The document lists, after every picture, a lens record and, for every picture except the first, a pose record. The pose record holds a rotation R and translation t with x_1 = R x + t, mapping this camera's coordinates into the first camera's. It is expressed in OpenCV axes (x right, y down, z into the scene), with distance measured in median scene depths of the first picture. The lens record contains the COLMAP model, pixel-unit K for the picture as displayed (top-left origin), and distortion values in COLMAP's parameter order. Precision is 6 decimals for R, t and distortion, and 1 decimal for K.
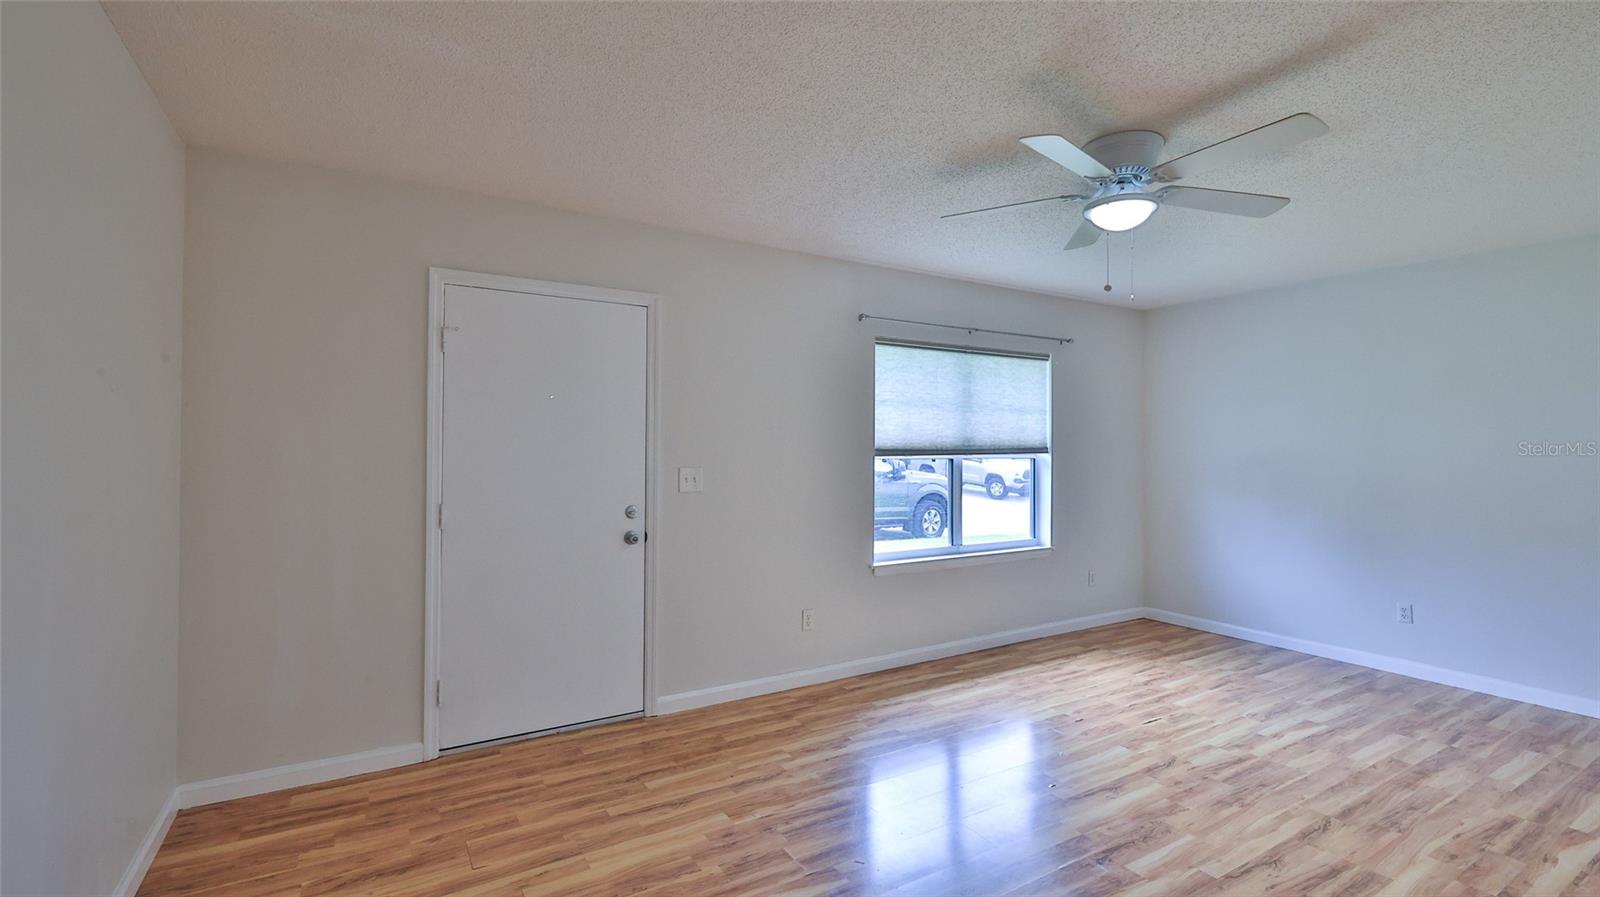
lens RADIAL K [[706.9, 0, 793.6], [0, 706.9, 444.3], [0, 0, 1]] dist [0.000175, -0.000331]
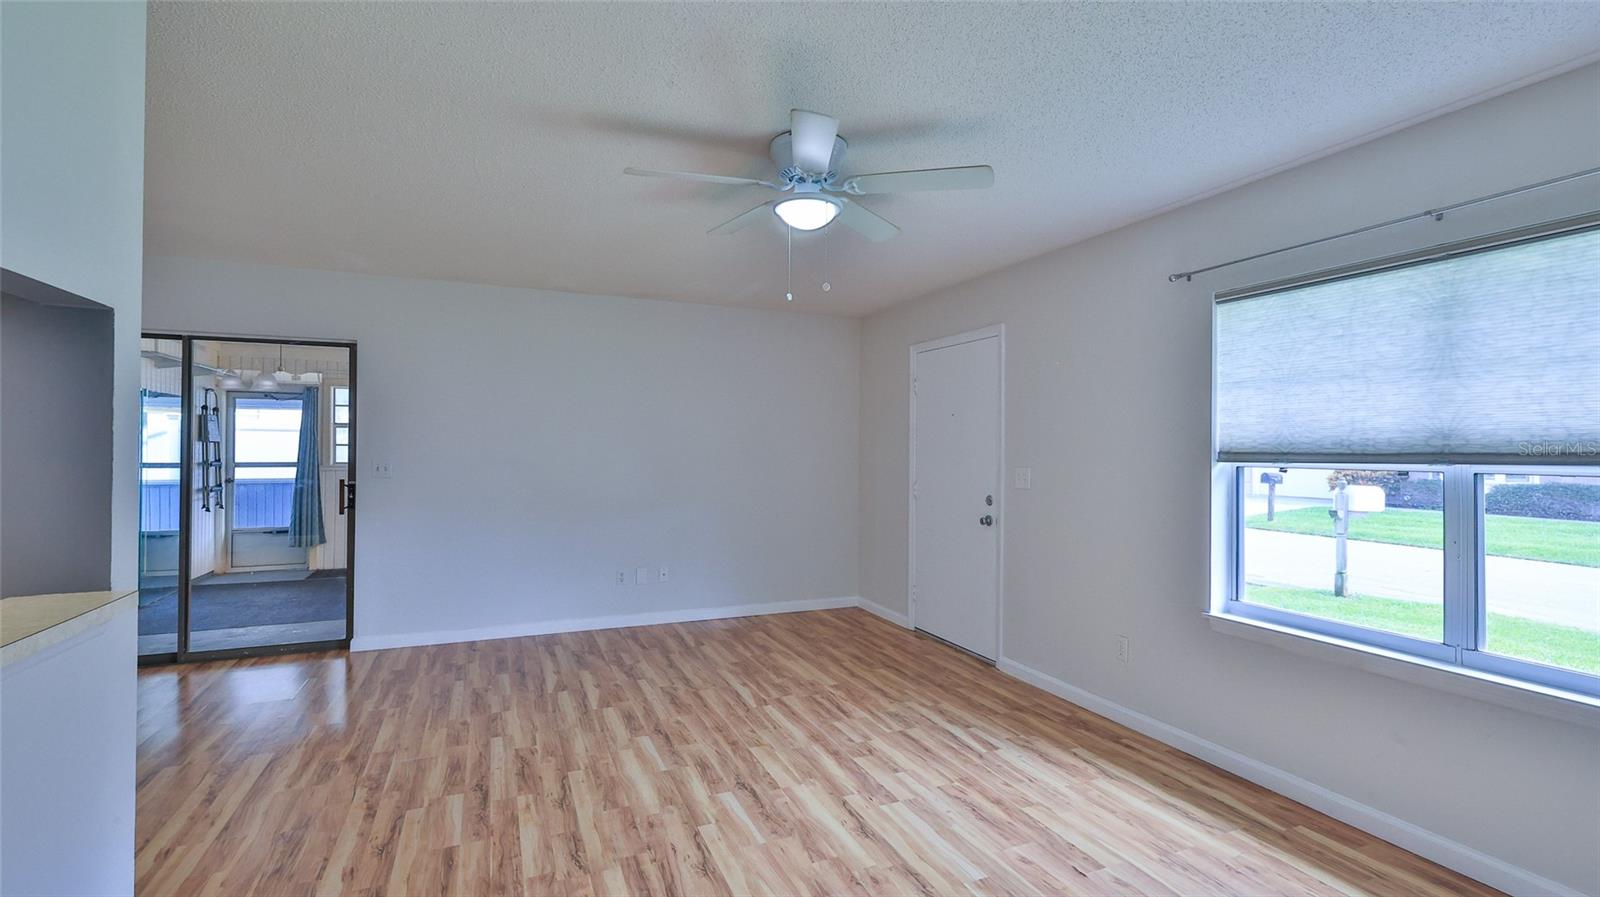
lens RADIAL K [[706.9, 0, 793.6], [0, 706.9, 444.3], [0, 0, 1]] dist [0.000175, -0.000331]
pose [[-0.142002, -0.012059, -0.989793, 1.132679], [-0.002917, 0.999927, -0.011764, 0.011410], [0.989862, 0.001216, -0.142027, 0.873299]]
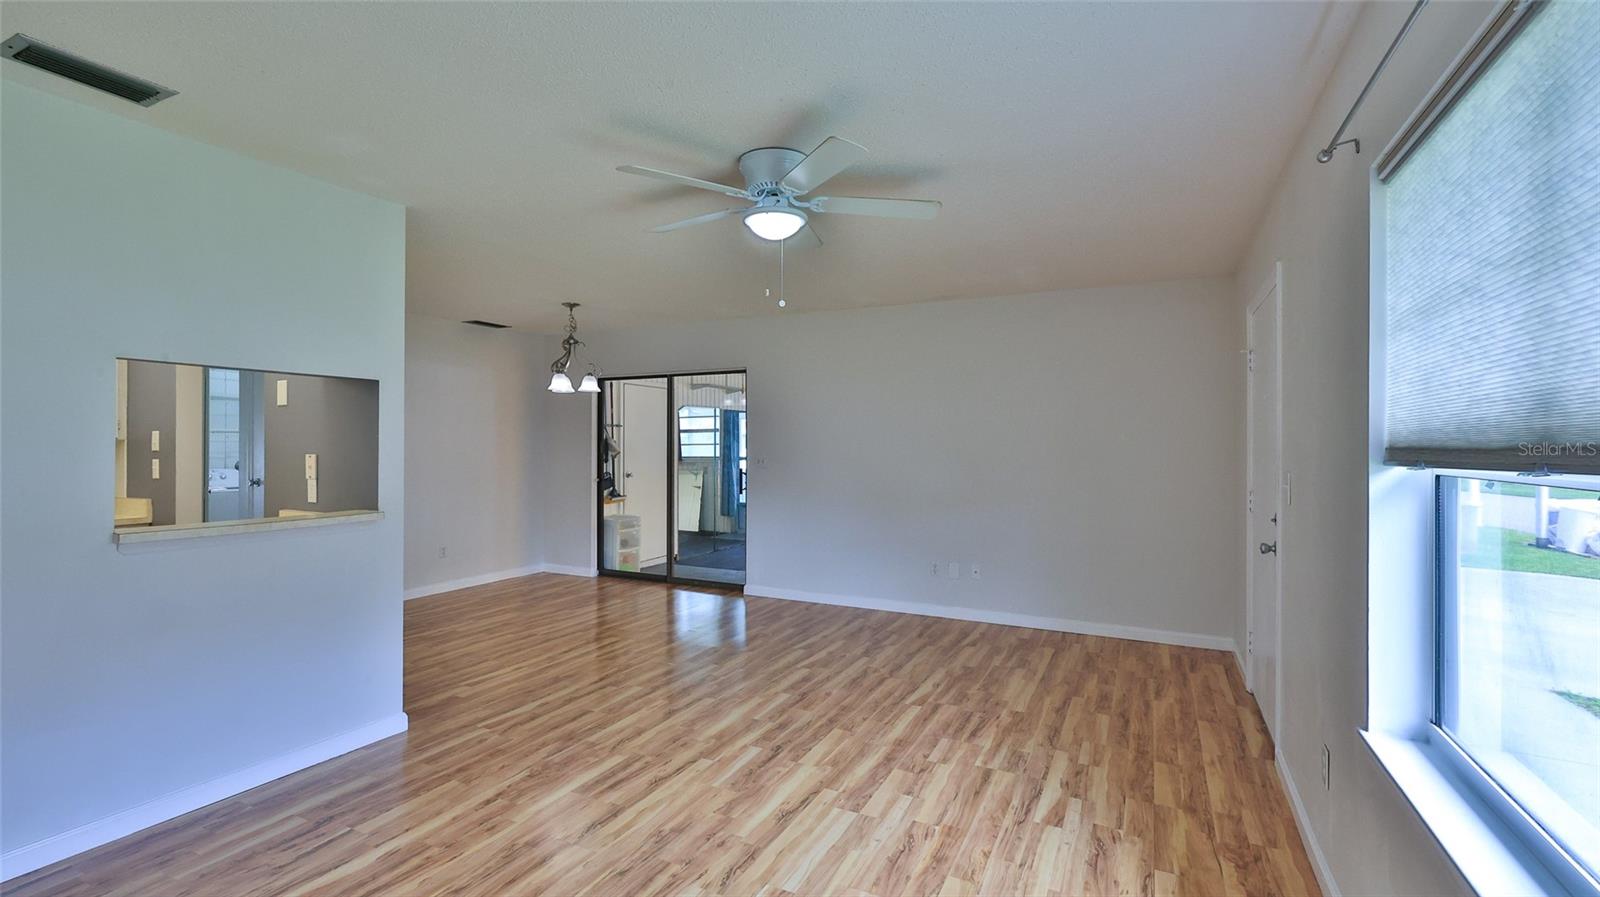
lens RADIAL K [[706.9, 0, 793.6], [0, 706.9, 444.3], [0, 0, 1]] dist [0.000175, -0.000331]
pose [[-0.849169, -0.008051, -0.528060, 0.781885], [-0.005159, 0.999963, -0.006950, 0.012216], [0.528096, -0.003177, -0.849179, 1.499370]]
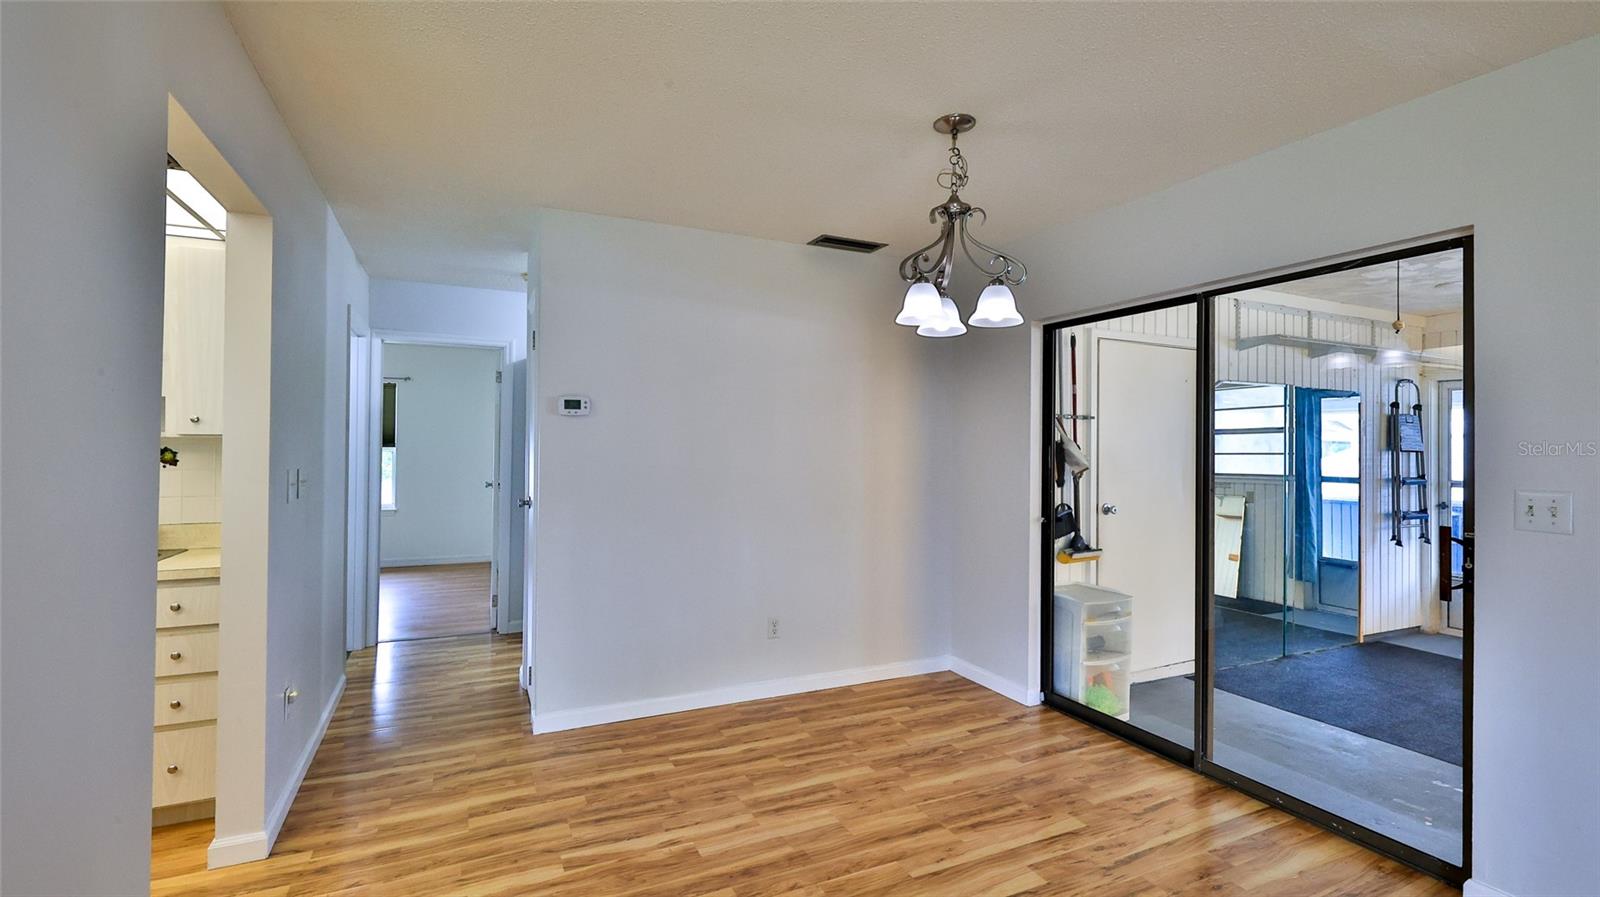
lens RADIAL K [[706.9, 0, 793.6], [0, 706.9, 444.3], [0, 0, 1]] dist [0.000175, -0.000331]
pose [[-0.994203, -0.014196, 0.106576, 0.428648], [-0.015519, 0.999812, -0.011592, 0.007711], [-0.106391, -0.013179, -0.994237, 0.525038]]
